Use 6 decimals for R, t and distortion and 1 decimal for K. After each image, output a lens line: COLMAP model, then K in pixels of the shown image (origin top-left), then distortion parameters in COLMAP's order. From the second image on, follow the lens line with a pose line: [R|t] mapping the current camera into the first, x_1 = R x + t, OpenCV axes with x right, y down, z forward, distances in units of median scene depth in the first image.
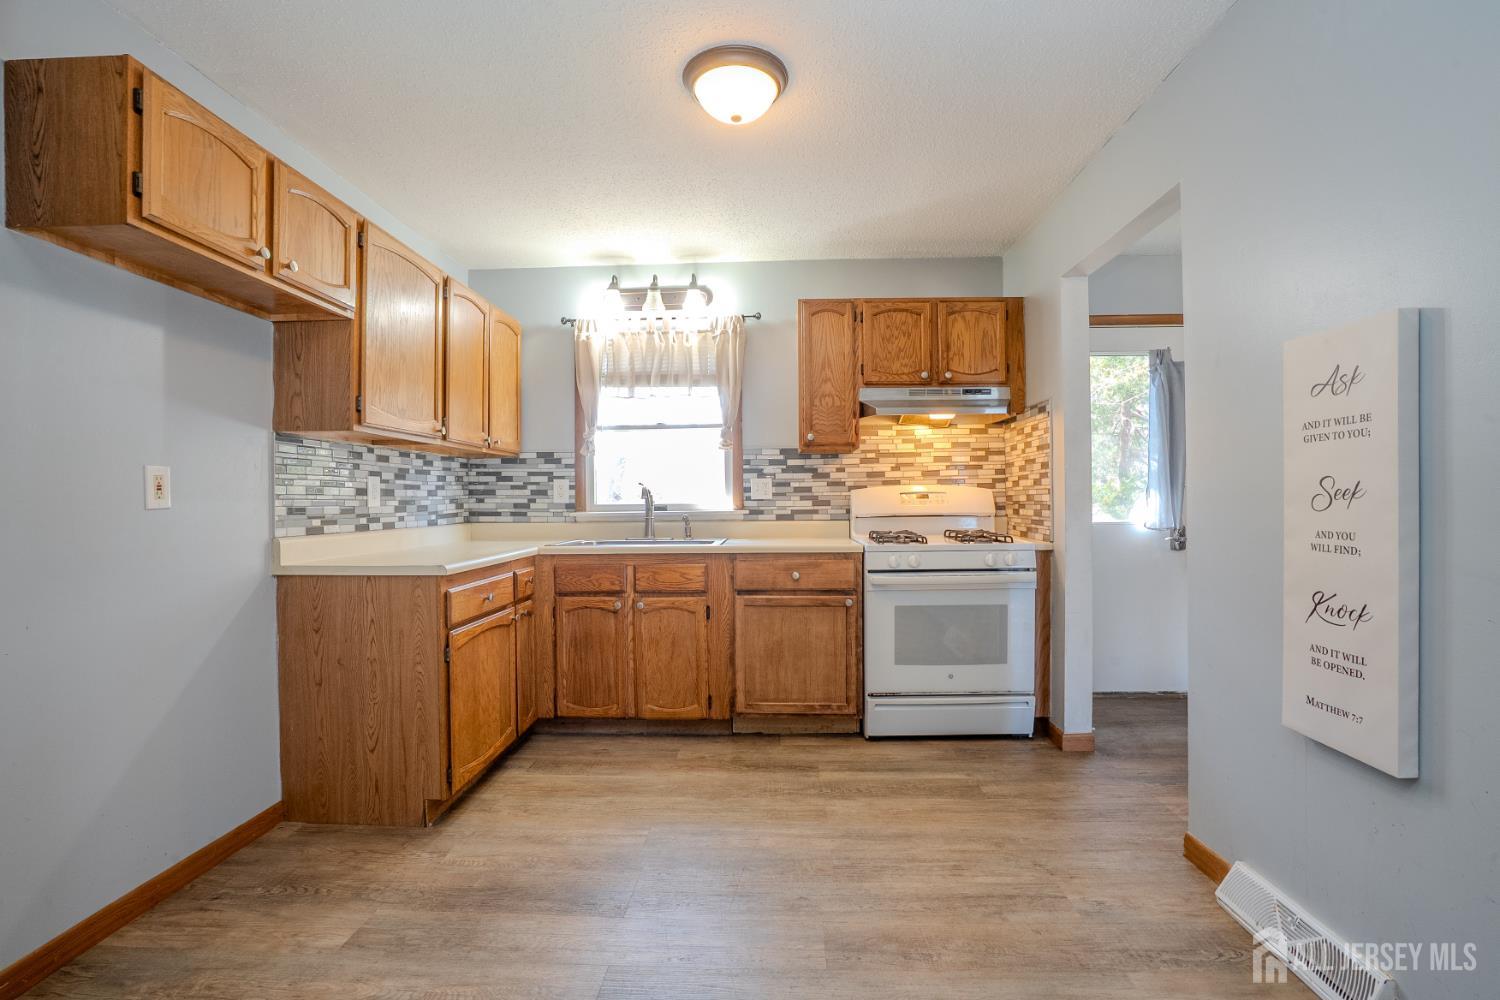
lens RADIAL K [[690.0, 0, 744.7], [0, 690.0, 503.0], [0, 0, 1]] dist [-0.058842, 0.020942]
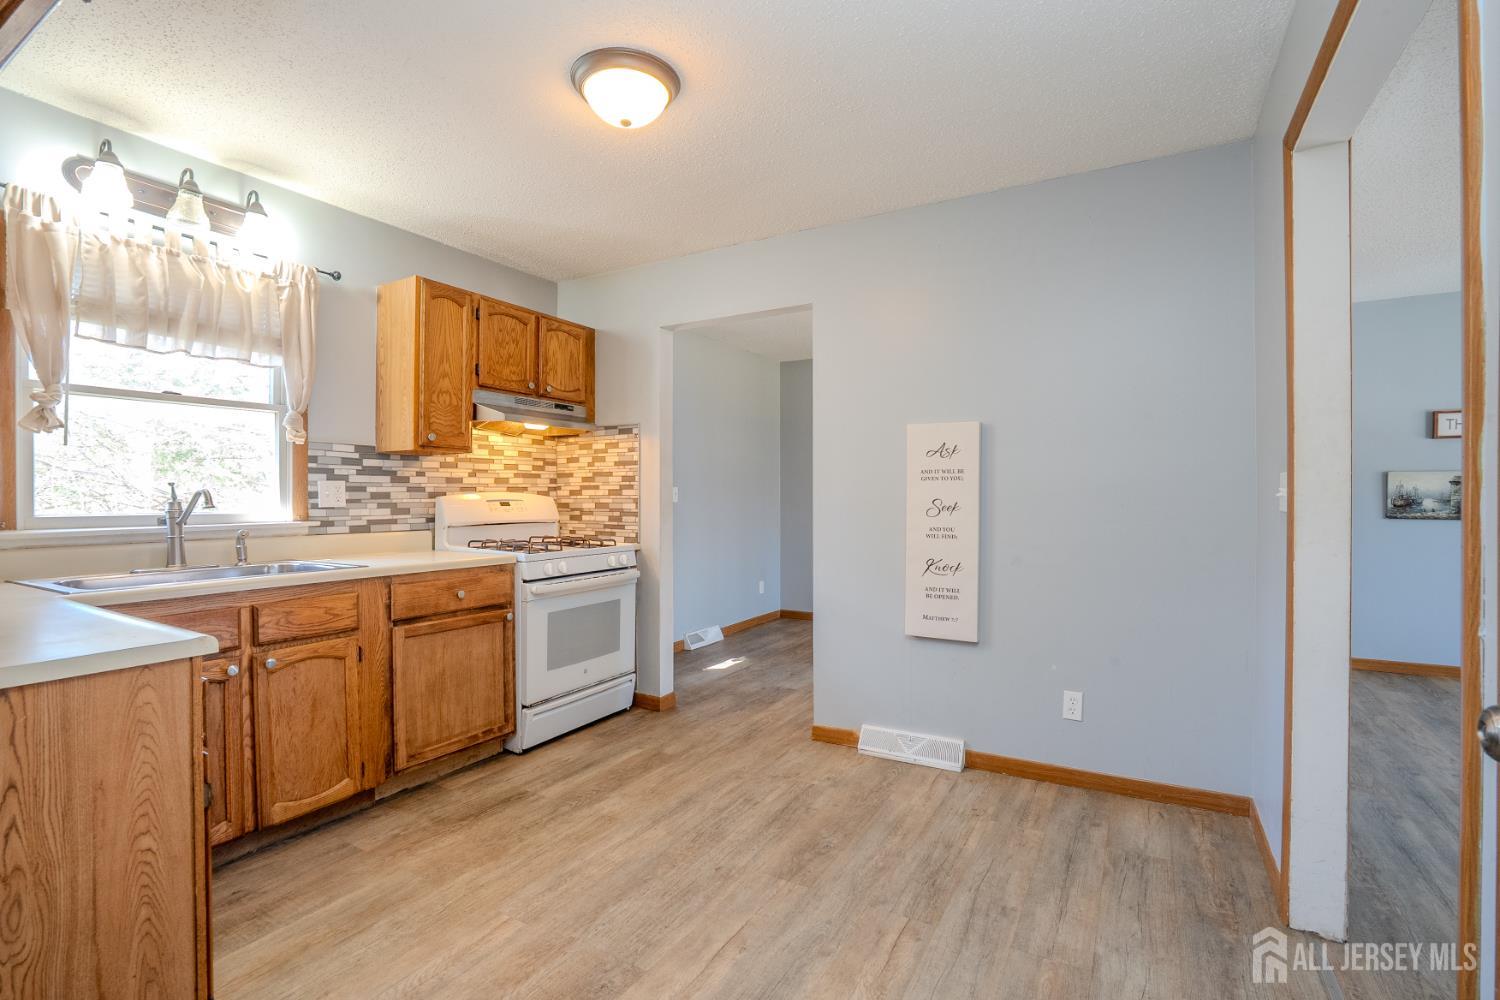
lens RADIAL K [[690.0, 0, 750.1], [0, 690.0, 501.0], [0, 0, 1]] dist [-0.058842, 0.020942]
pose [[0.458654, 0.003394, 0.888608, -0.533233], [-0.000852, 0.999994, -0.003380, -0.012610], [-0.888614, 0.000793, 0.458654, 0.262553]]
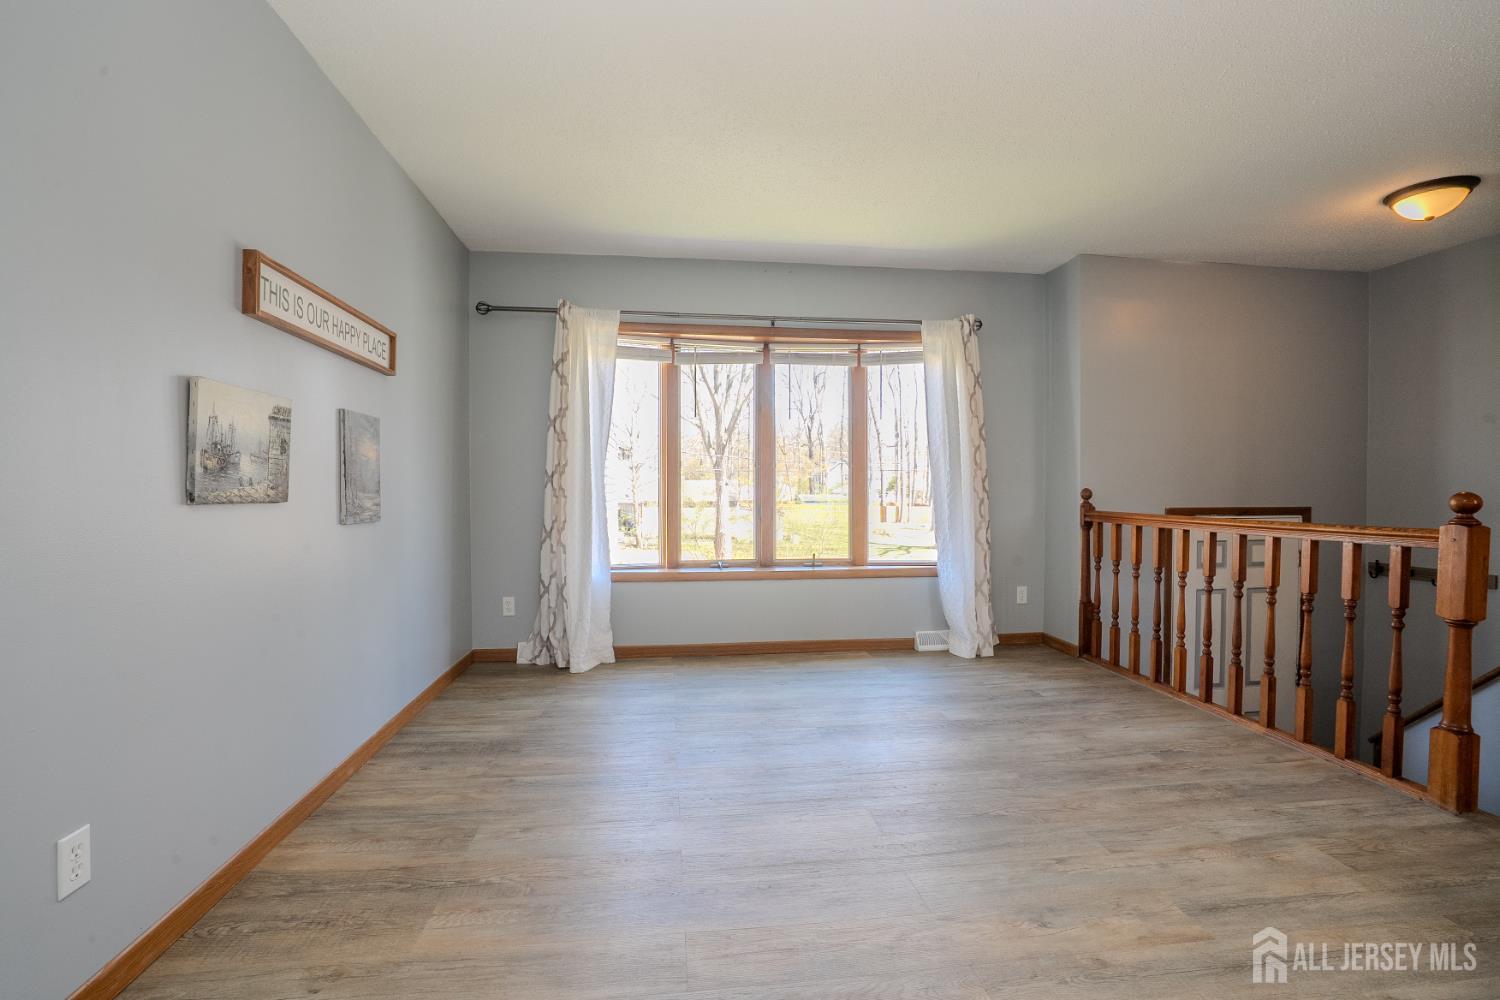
lens RADIAL K [[690.0, 0, 743.5], [0, 690.0, 493.4], [0, 0, 1]] dist [-0.058842, 0.020942]
pose [[-0.986568, 0.012331, -0.162887, 0.962382], [0.010043, 0.999839, 0.014860, 0.009182], [0.163044, 0.013025, -0.986533, 0.307663]]
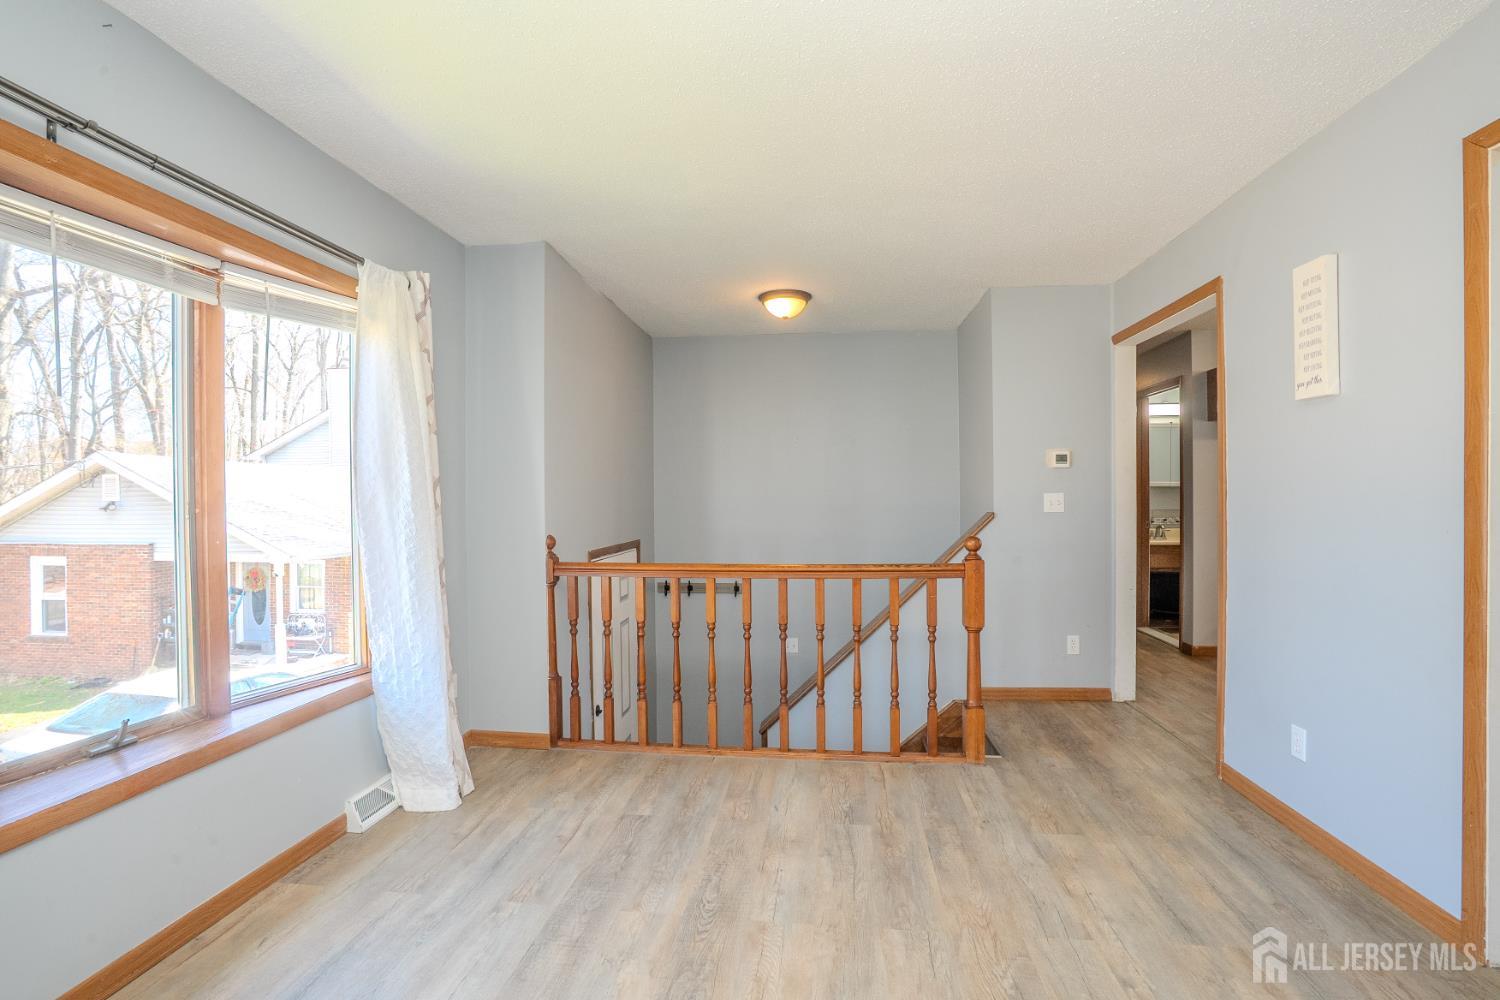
lens RADIAL K [[690.0, 0, 745.6], [0, 690.0, 498.1], [0, 0, 1]] dist [-0.058842, 0.020942]
pose [[-0.068255, 0.013132, -0.997581, 1.131829], [0.004843, 0.999906, 0.012831, -0.043483], [0.997656, -0.003955, -0.068312, -0.499875]]
